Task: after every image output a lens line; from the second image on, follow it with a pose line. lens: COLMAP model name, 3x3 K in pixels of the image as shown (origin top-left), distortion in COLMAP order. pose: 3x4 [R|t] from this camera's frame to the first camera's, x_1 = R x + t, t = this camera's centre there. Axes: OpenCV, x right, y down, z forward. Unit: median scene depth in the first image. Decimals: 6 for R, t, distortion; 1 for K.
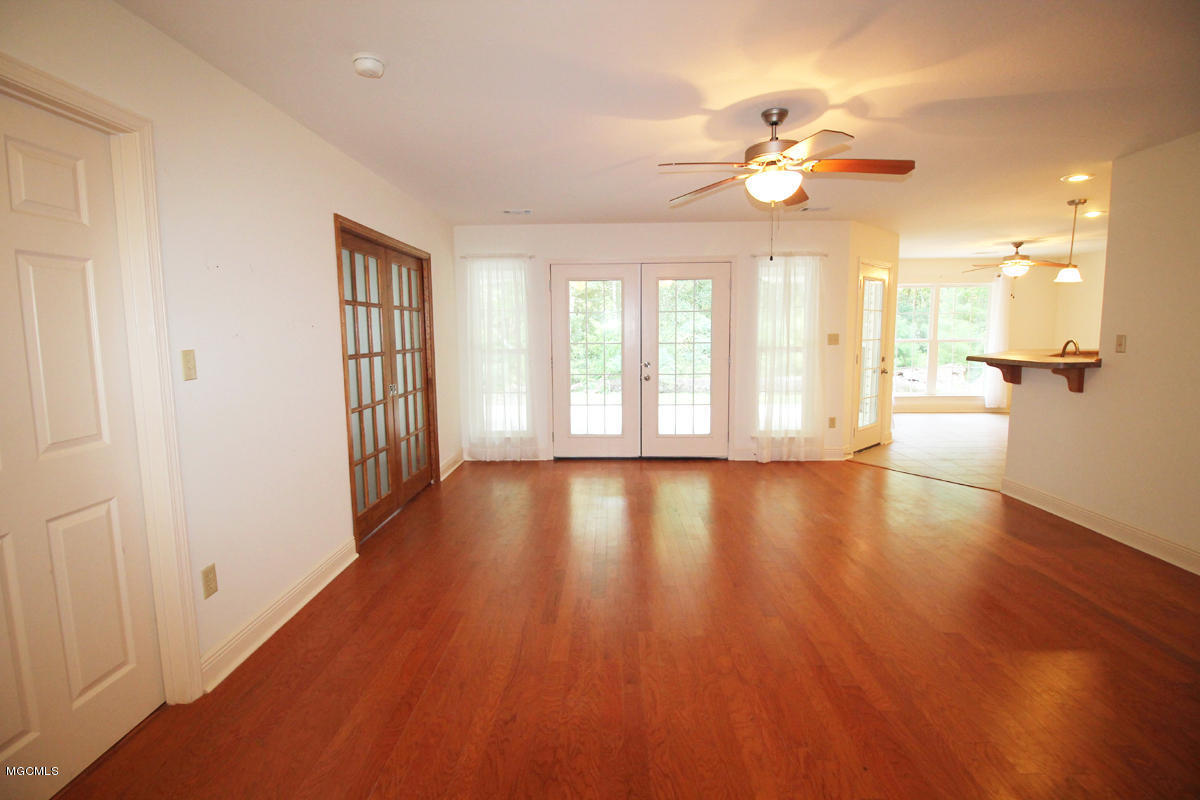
lens RADIAL K [[563.6, 0, 592.0], [0, 563.6, 388.1], [0, 0, 1]] dist [-0.004314, -0.001244]
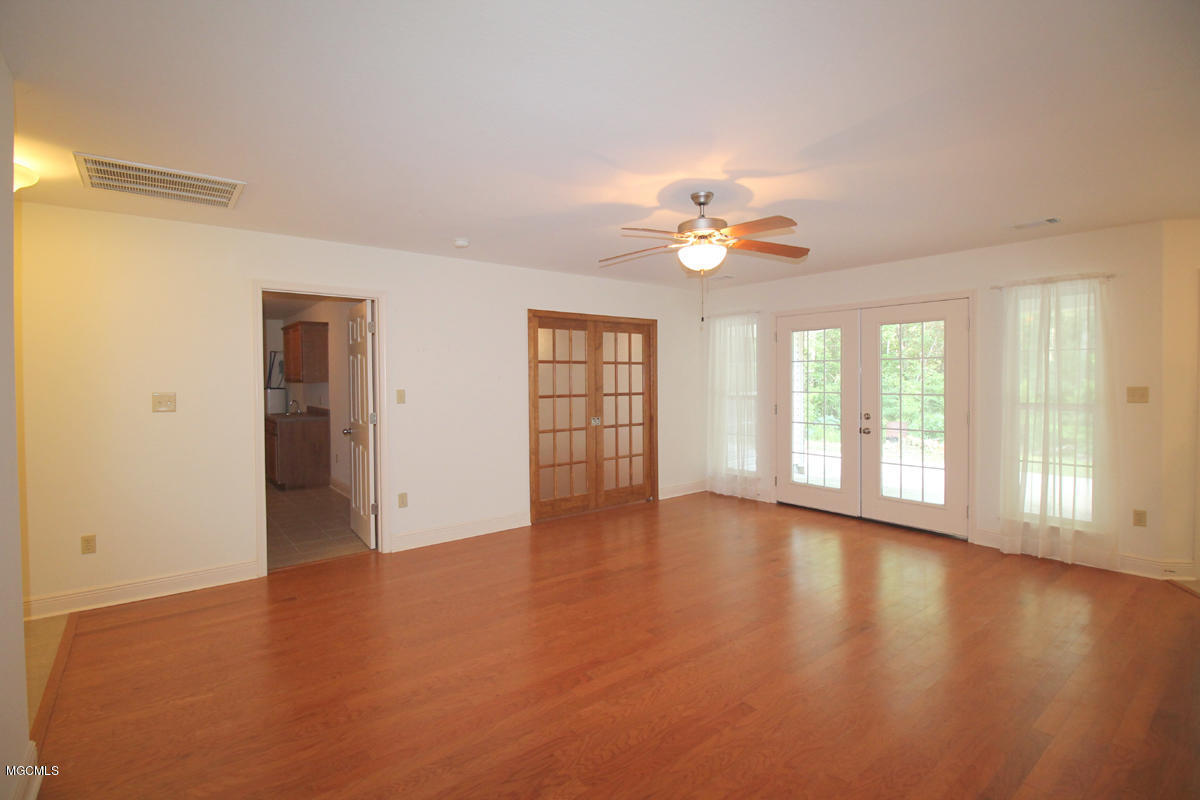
lens RADIAL K [[563.6, 0, 592.0], [0, 563.6, 388.1], [0, 0, 1]] dist [-0.004314, -0.001244]
pose [[0.639092, 0.019662, -0.768879, 0.529529], [-0.077788, 0.996200, -0.039182, -0.017328], [0.765187, 0.084851, 0.638193, 0.064922]]
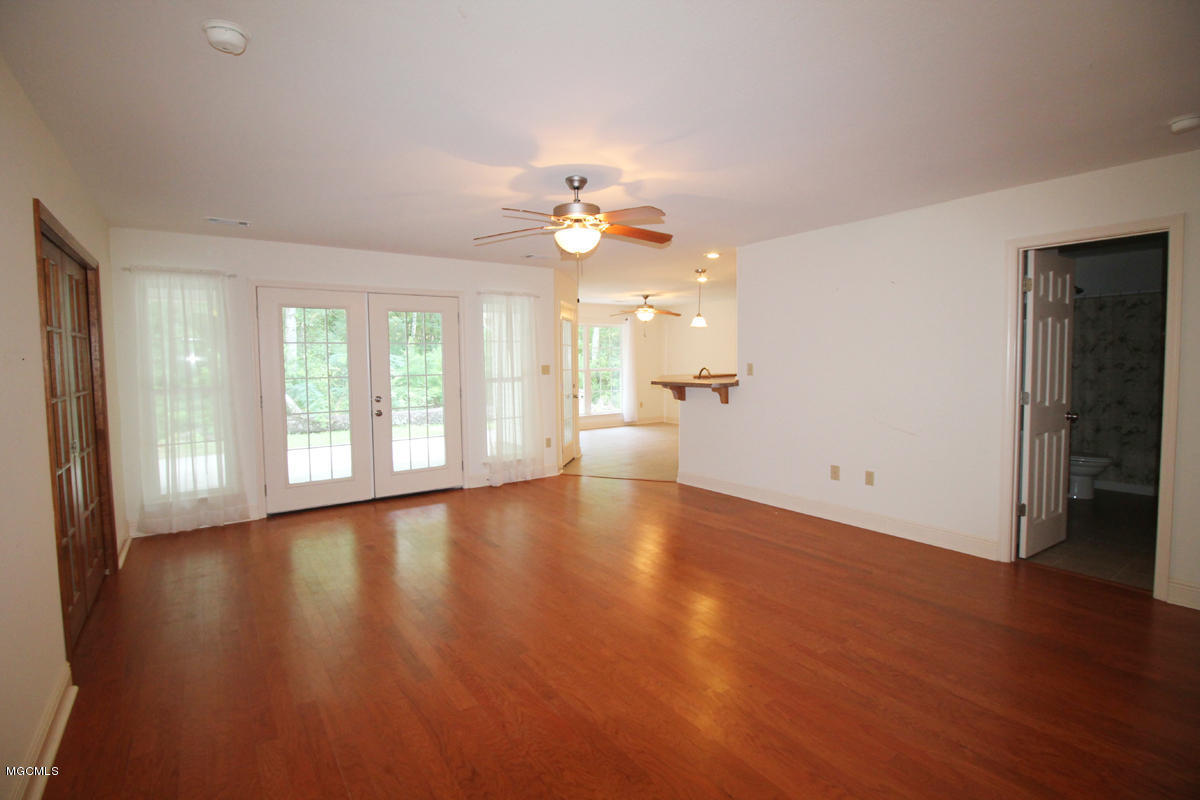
lens RADIAL K [[563.6, 0, 592.0], [0, 563.6, 388.1], [0, 0, 1]] dist [-0.004314, -0.001244]
pose [[0.800473, -0.033238, 0.598447, -0.184516], [0.066935, 0.997173, -0.034148, -0.003888], [-0.595620, 0.067391, 0.800434, 0.030156]]
